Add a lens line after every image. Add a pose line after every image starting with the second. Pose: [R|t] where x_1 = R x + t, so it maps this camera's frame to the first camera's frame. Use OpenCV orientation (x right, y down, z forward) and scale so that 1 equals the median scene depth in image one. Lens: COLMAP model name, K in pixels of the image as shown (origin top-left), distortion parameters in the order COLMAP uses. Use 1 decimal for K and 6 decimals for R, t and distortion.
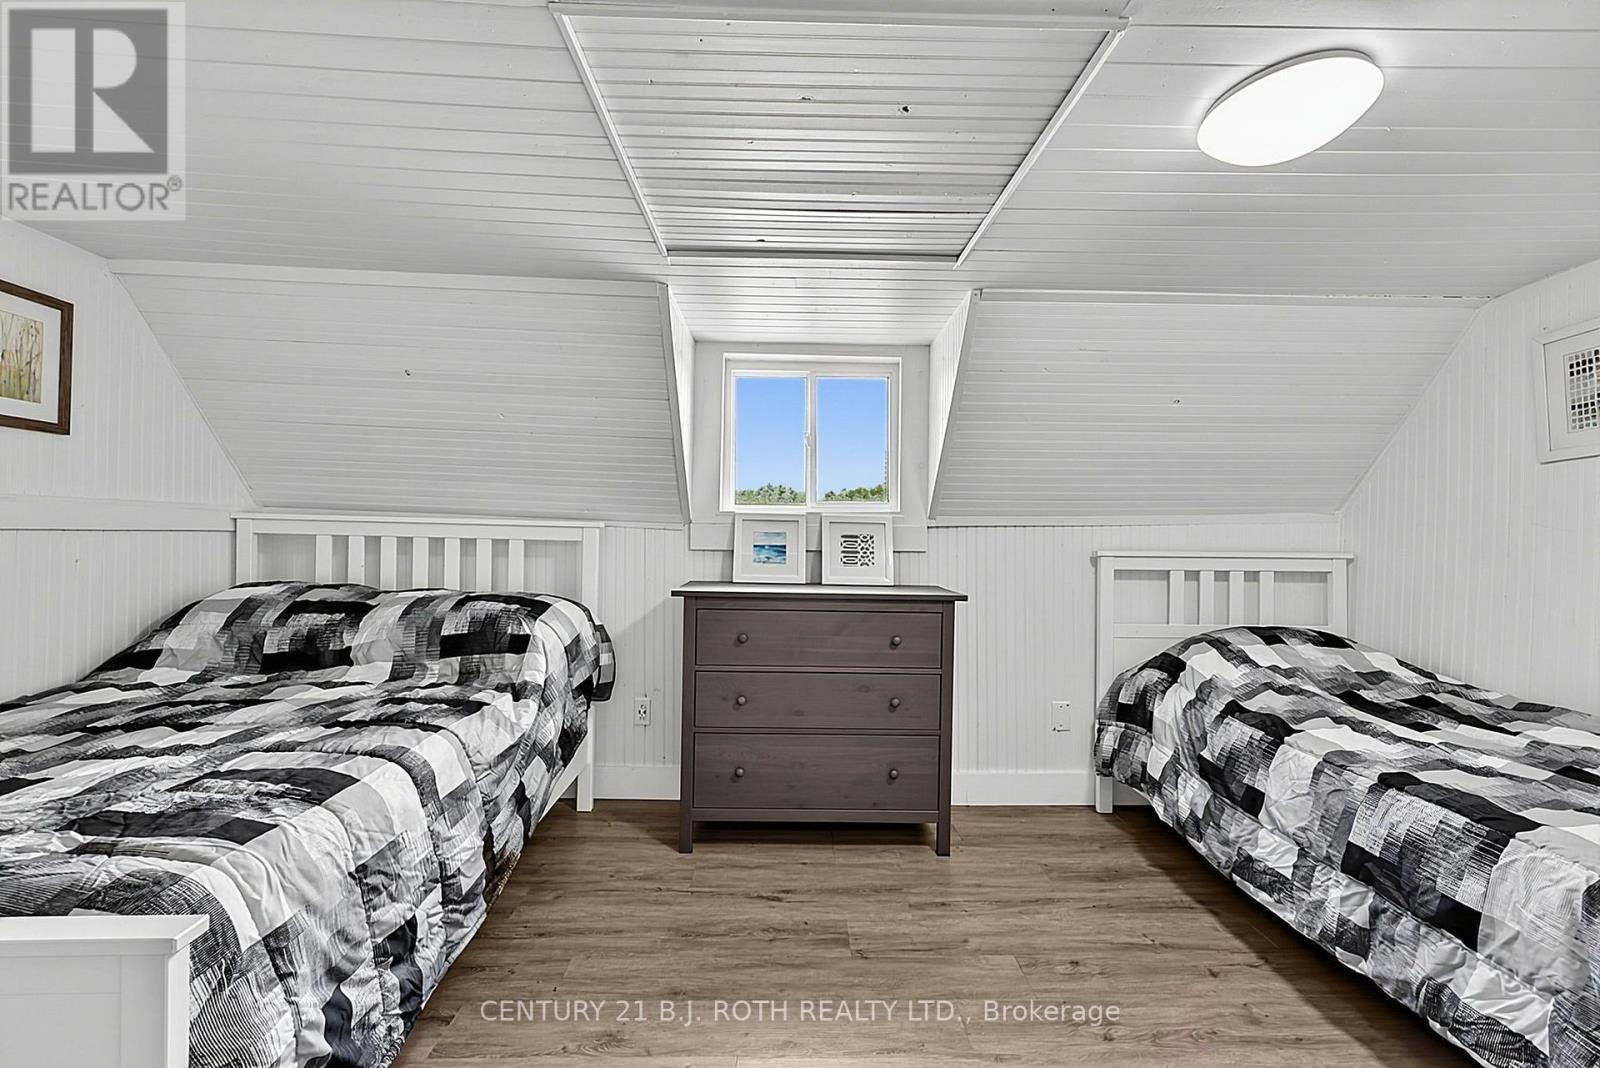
lens RADIAL K [[770.2, 0, 800.0], [0, 770.2, 534.0], [0, 0, 1]] dist [0.001551, 0.000227]
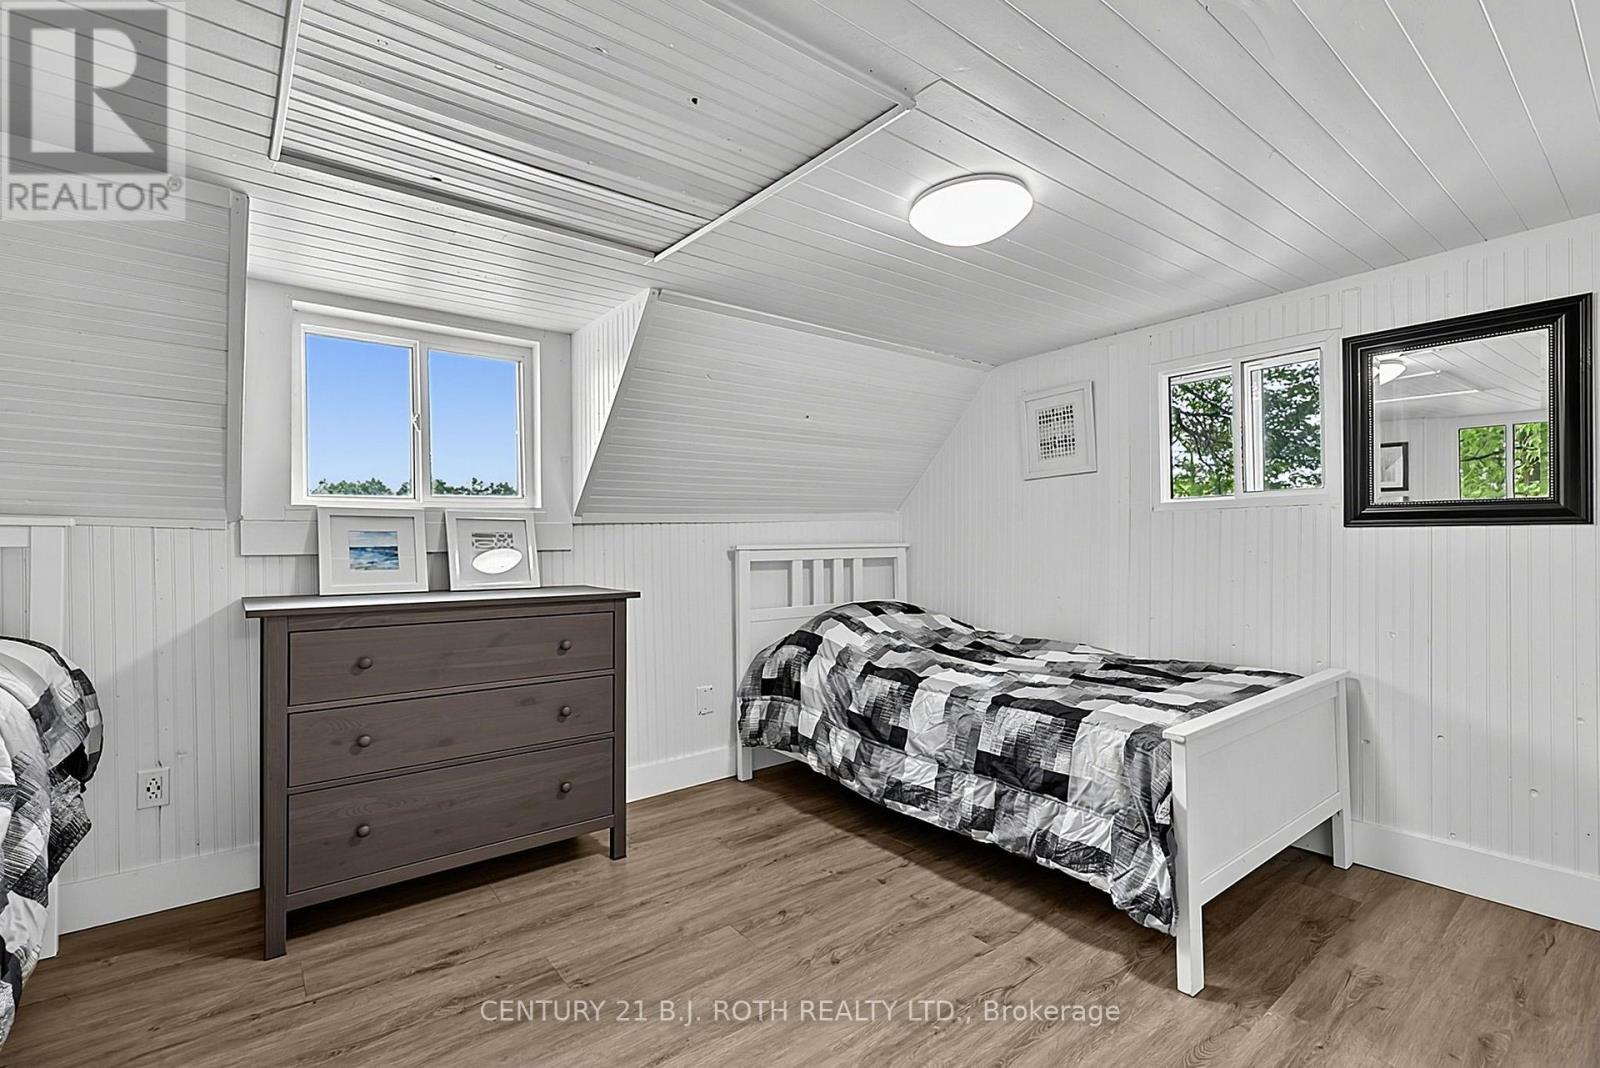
lens RADIAL K [[734.1, 0, 894.8], [0, 734.1, 533.2], [0, 0, 1]] dist [0.001546, 0.000687]
pose [[0.762334, -0.011421, 0.647083, -0.169622], [0.010708, 0.999930, 0.005034, 0.002355], [-0.647095, 0.003092, 0.762403, 0.067078]]
